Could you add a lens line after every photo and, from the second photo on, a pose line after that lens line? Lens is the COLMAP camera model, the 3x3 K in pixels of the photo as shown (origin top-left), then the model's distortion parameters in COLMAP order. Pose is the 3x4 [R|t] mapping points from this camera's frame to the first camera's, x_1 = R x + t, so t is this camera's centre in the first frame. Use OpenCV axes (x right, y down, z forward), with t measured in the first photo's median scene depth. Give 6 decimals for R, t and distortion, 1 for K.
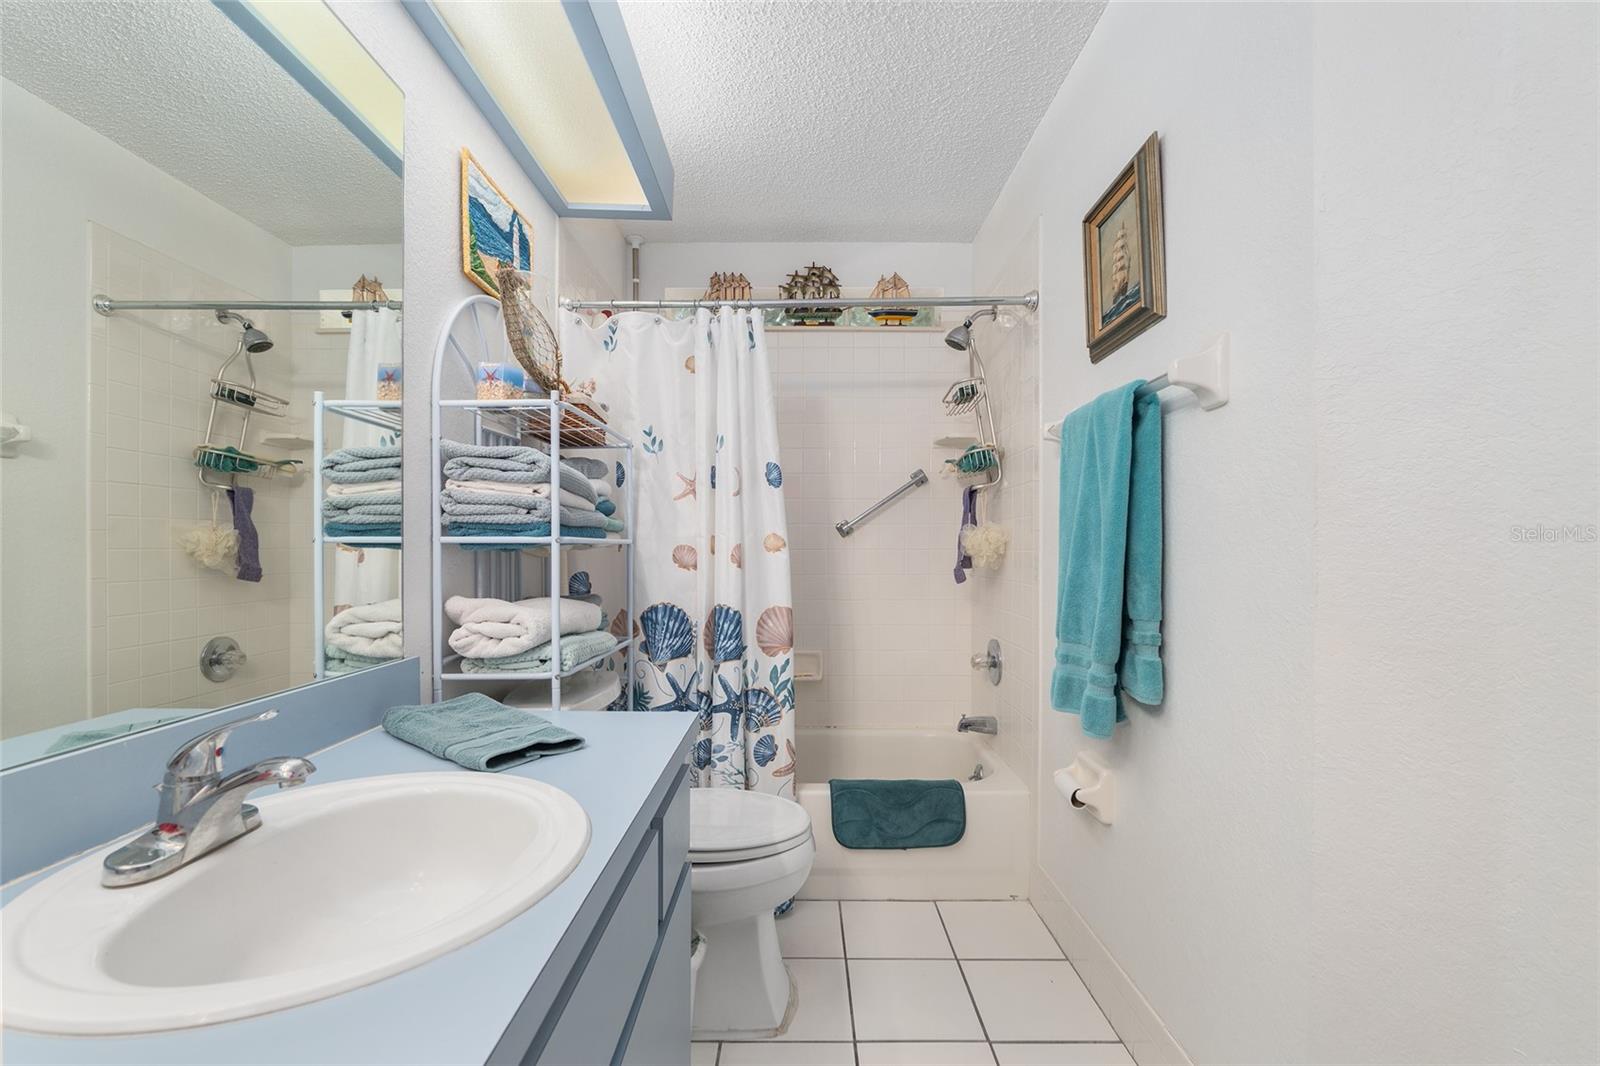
lens RADIAL K [[658.0, 0, 802.2], [0, 658.0, 549.1], [0, 0, 1]] dist [-0.012999, 0.000863]
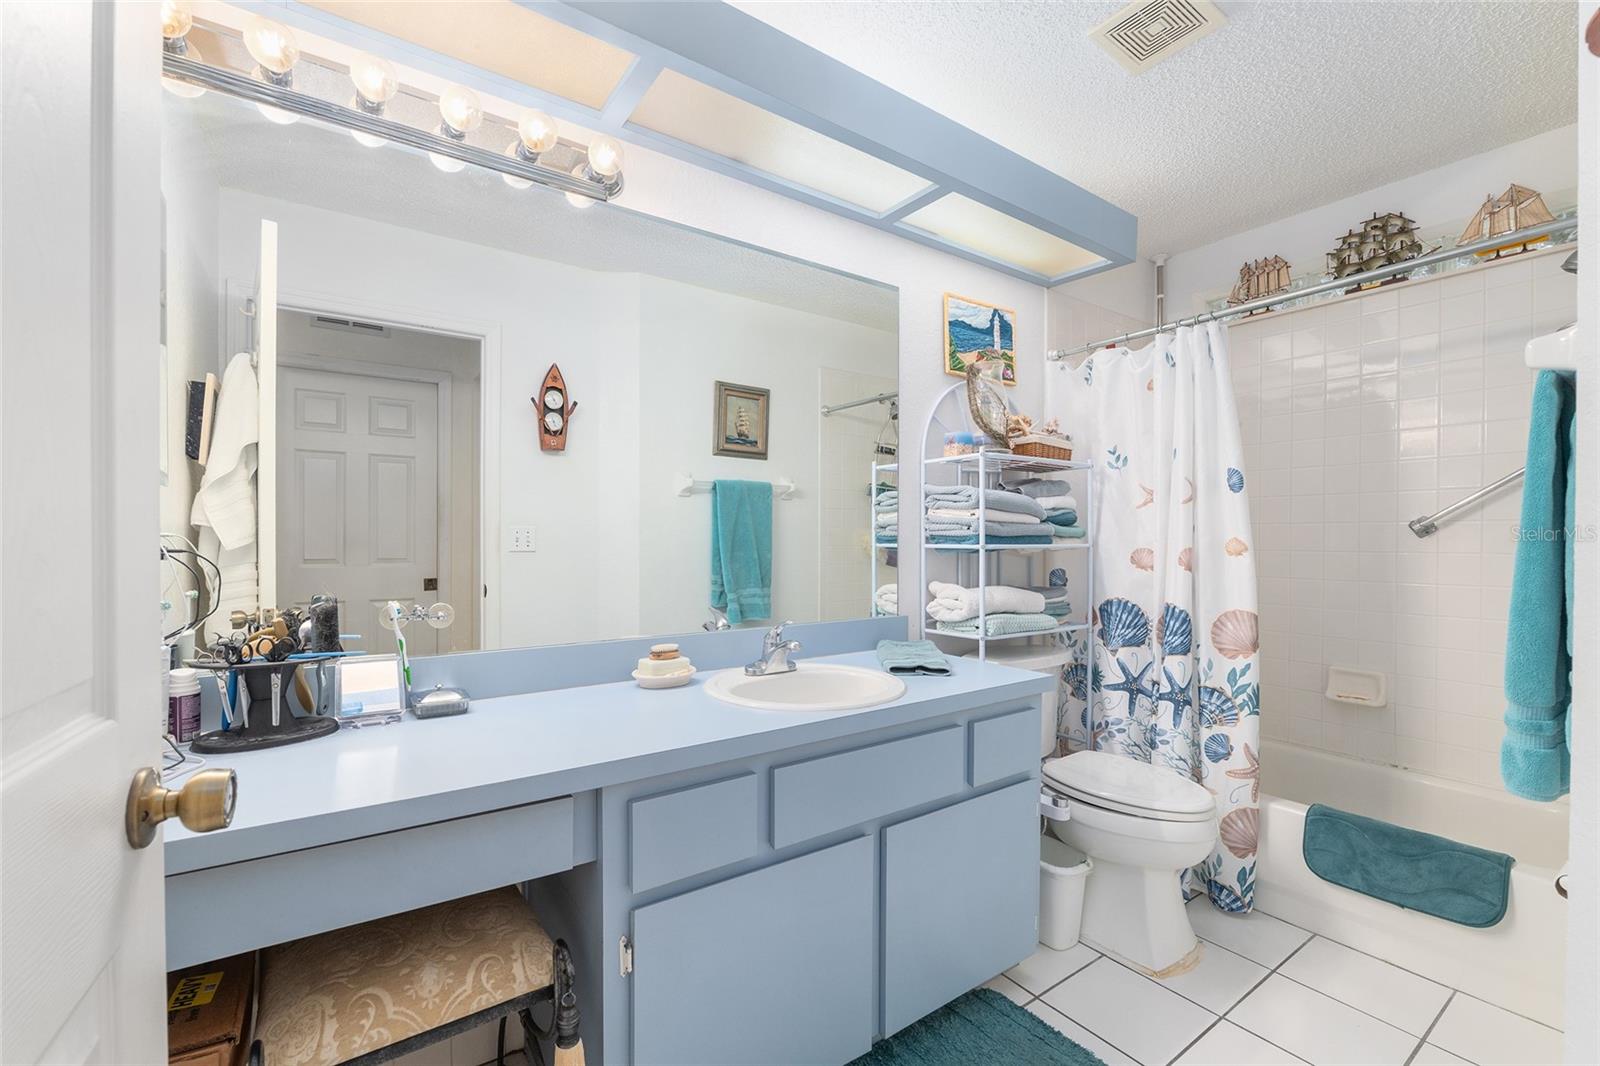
lens RADIAL K [[658.0, 0, 793.2], [0, 658.0, 539.1], [0, 0, 1]] dist [-0.012999, 0.000863]
pose [[0.577276, 0.000259, -0.816549, 0.399617], [-0.002876, 0.999994, -0.001716, -0.018782], [0.816544, 0.003339, 0.577274, -0.141254]]
